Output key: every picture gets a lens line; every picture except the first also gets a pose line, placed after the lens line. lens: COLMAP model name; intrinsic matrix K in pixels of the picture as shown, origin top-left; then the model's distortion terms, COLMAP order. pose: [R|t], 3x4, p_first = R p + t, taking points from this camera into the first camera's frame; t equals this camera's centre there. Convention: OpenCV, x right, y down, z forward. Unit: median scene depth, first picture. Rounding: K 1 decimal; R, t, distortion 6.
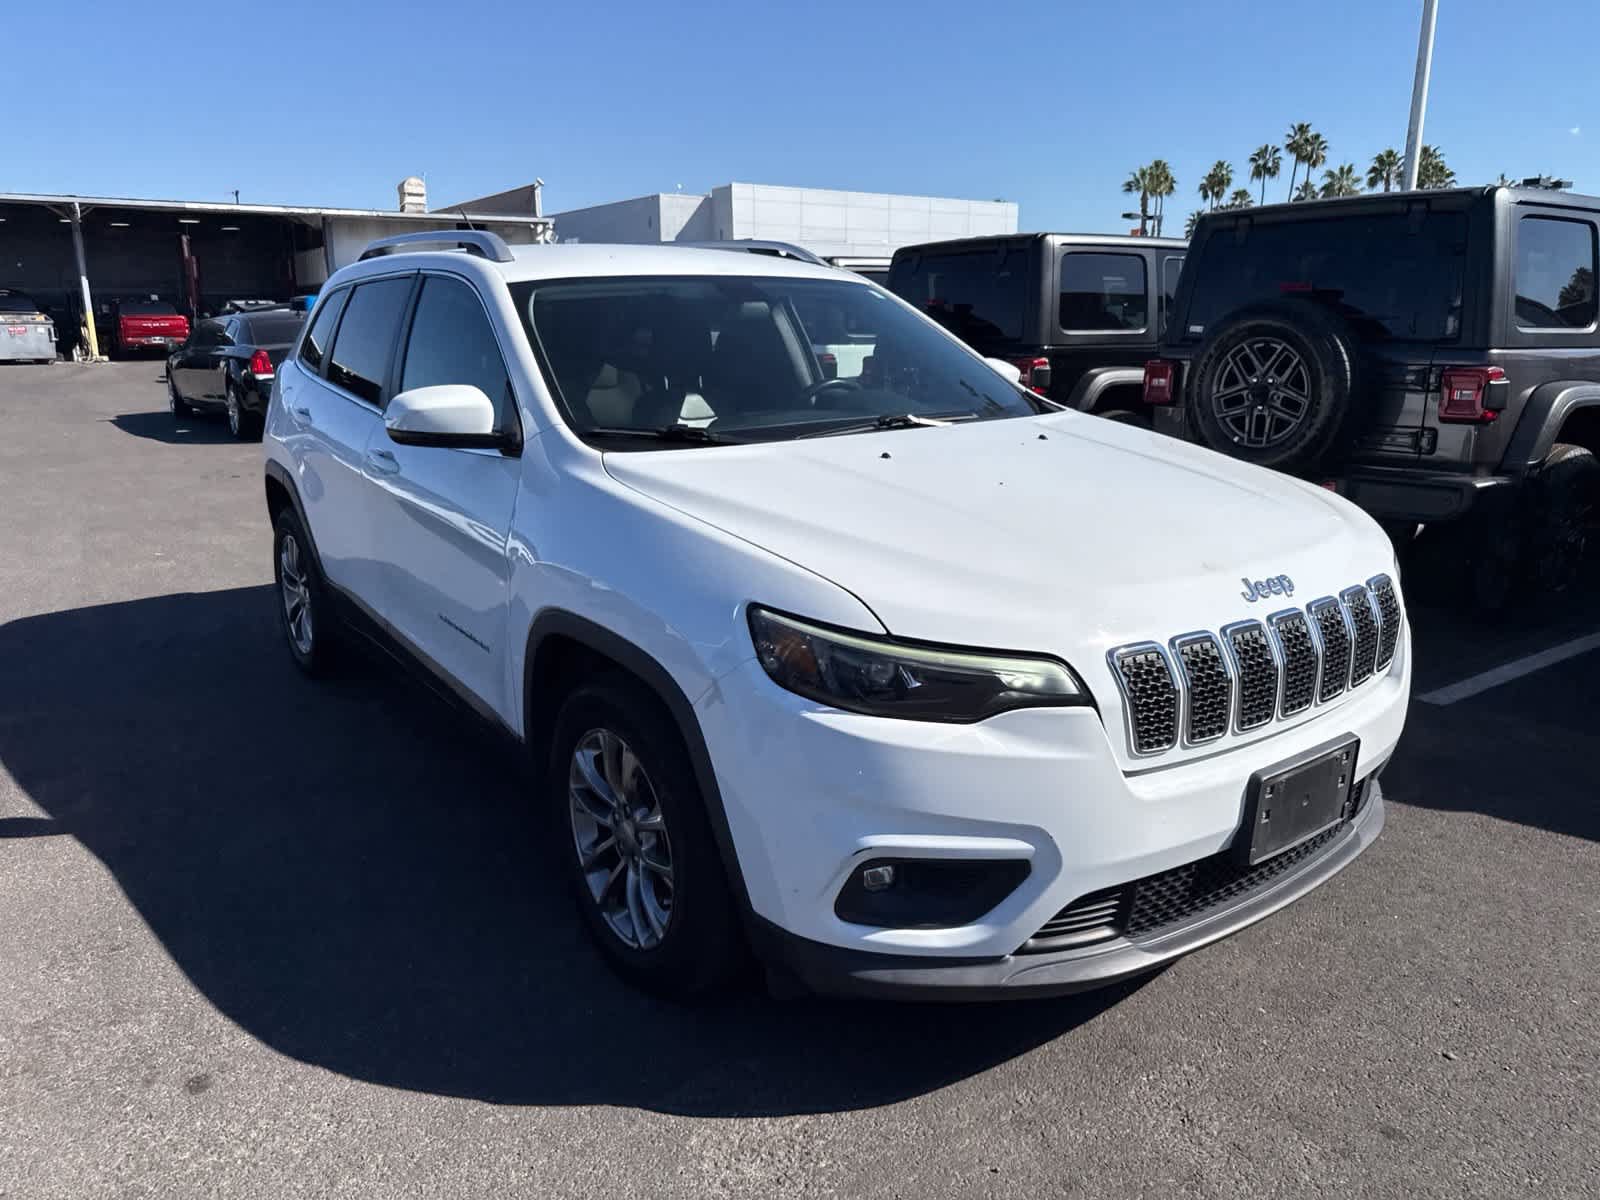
lens RADIAL K [[1132.5, 0, 805.0], [0, 1132.5, 606.2], [0, 0, 1]] dist [0.001160, -0.006115]
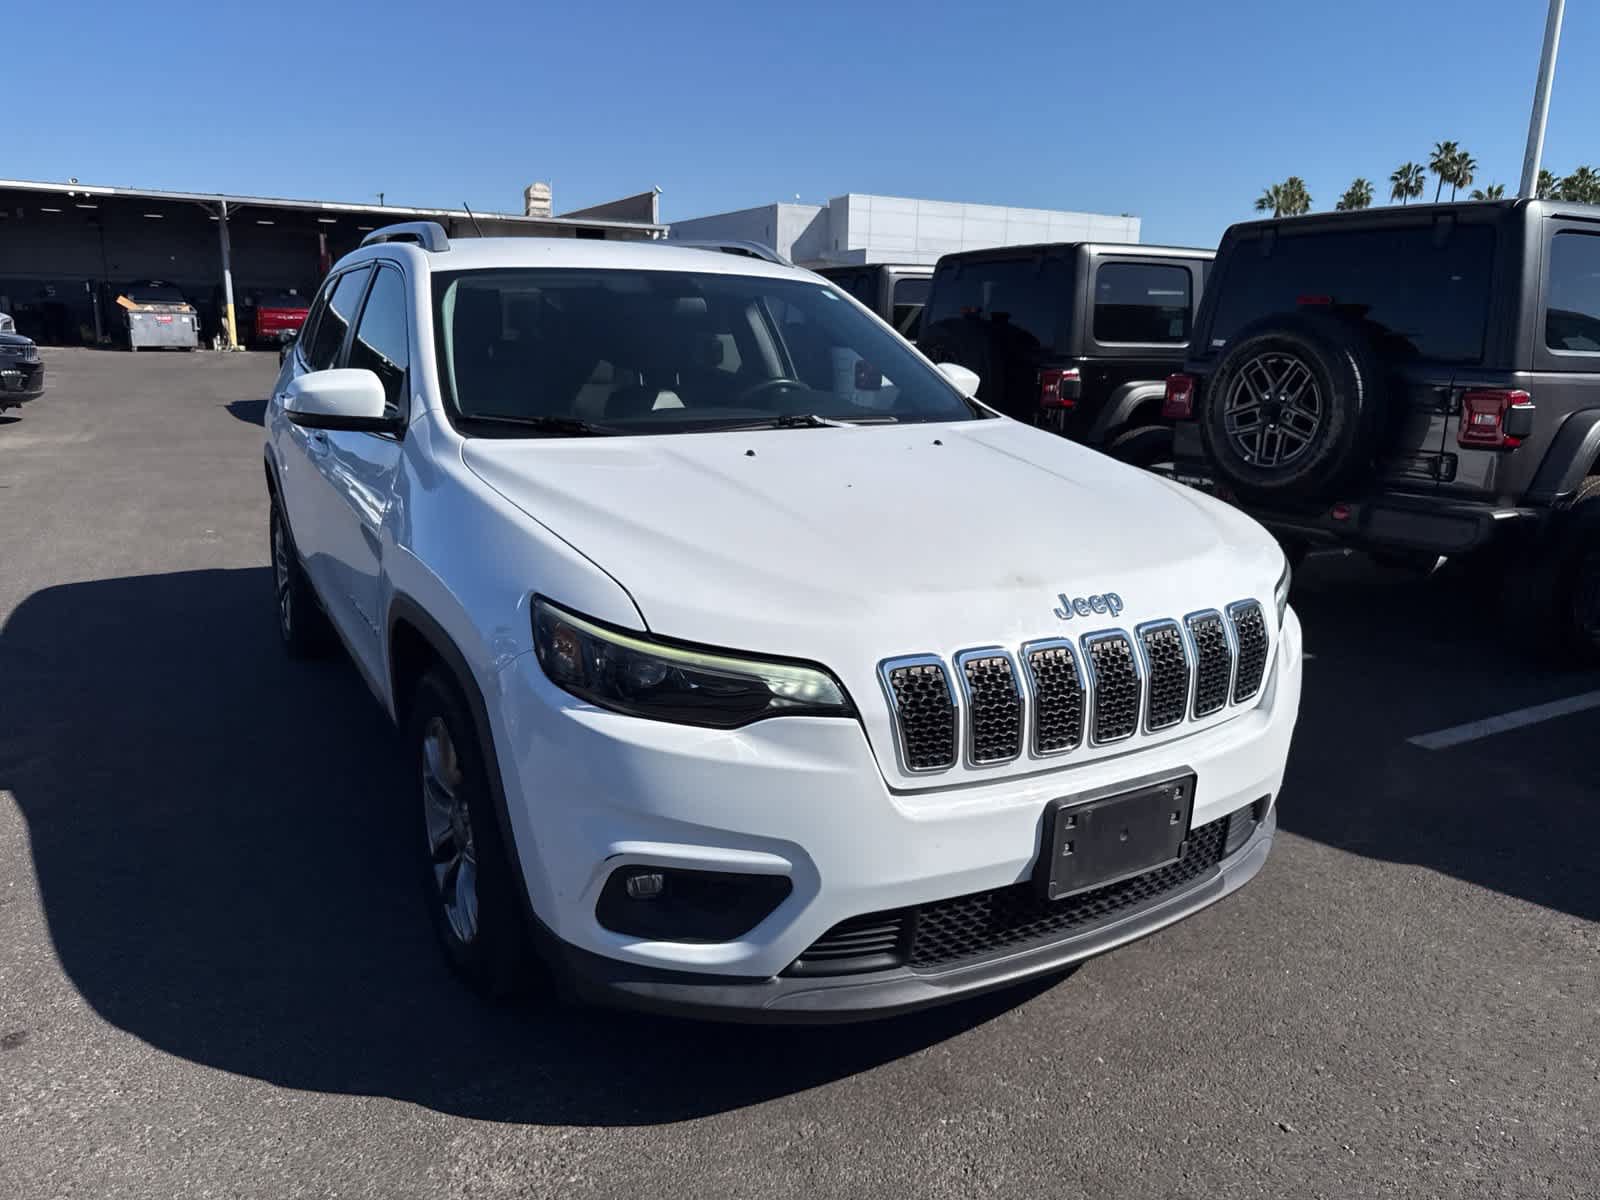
lens RADIAL K [[1132.1, 0, 800.1], [0, 1132.1, 588.7], [0, 0, 1]] dist [0.006751, -0.012458]
pose [[0.994398, 0.048553, -0.093888, 0.201516], [-0.050651, 0.998514, -0.020094, 0.000904], [0.092773, 0.024737, 0.995380, 0.034690]]
